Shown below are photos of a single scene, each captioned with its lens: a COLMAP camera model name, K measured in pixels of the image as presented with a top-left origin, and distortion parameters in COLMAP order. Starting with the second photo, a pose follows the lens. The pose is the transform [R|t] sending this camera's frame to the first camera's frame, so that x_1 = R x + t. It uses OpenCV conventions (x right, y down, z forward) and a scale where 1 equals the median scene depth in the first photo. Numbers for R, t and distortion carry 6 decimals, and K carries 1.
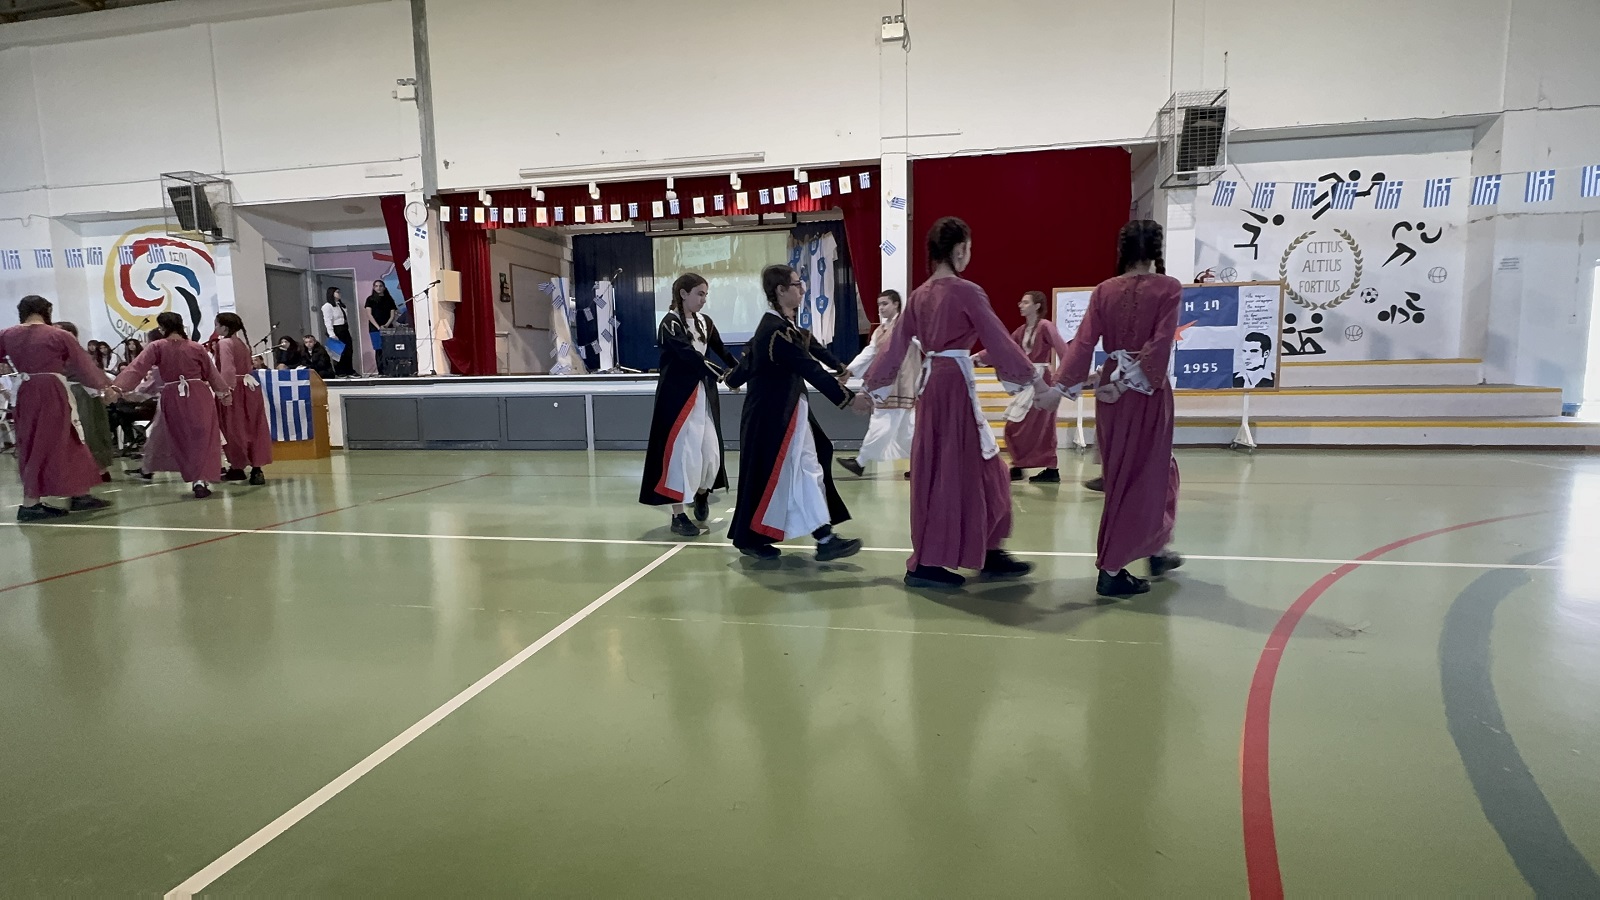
lens RADIAL K [[729.2, 0, 801.3], [0, 729.2, 450.8], [0, 0, 1]] dist [-0.002810, 0.000413]
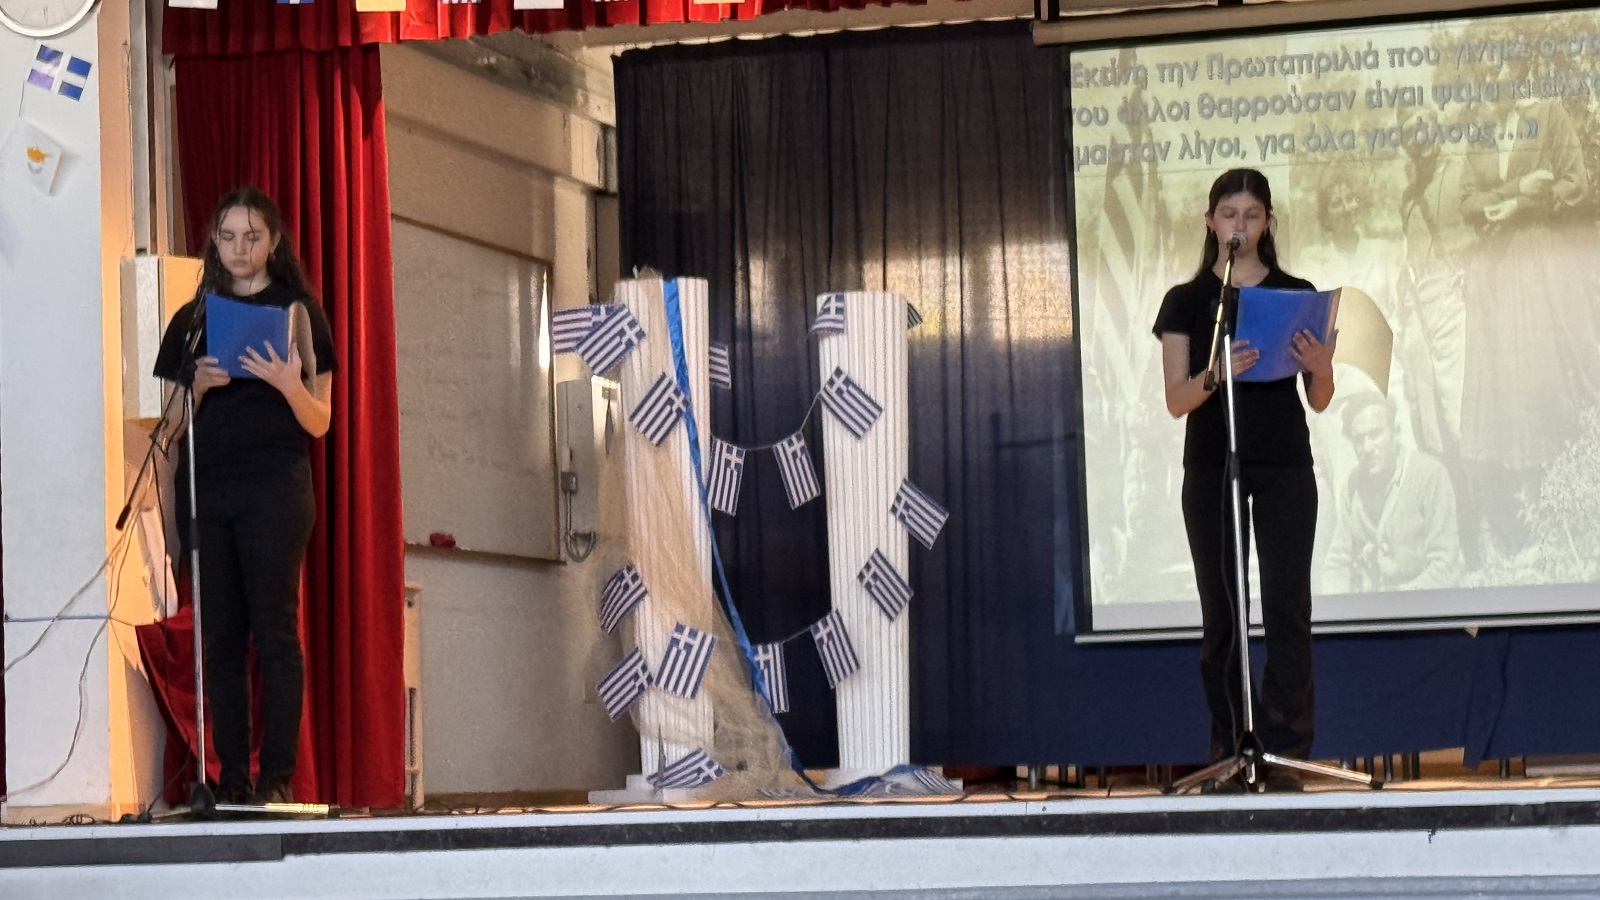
lens RADIAL K [[4425.3, 0, 800.0], [0, 4425.3, 450.0], [0, 0, 1]] dist [0.181806, 0.117545]
pose [[0.994724, -0.018871, -0.100838, -0.228354], [0.000340, 0.983536, -0.180714, 0.010785], [0.102588, 0.179726, 0.978353, -0.111866]]
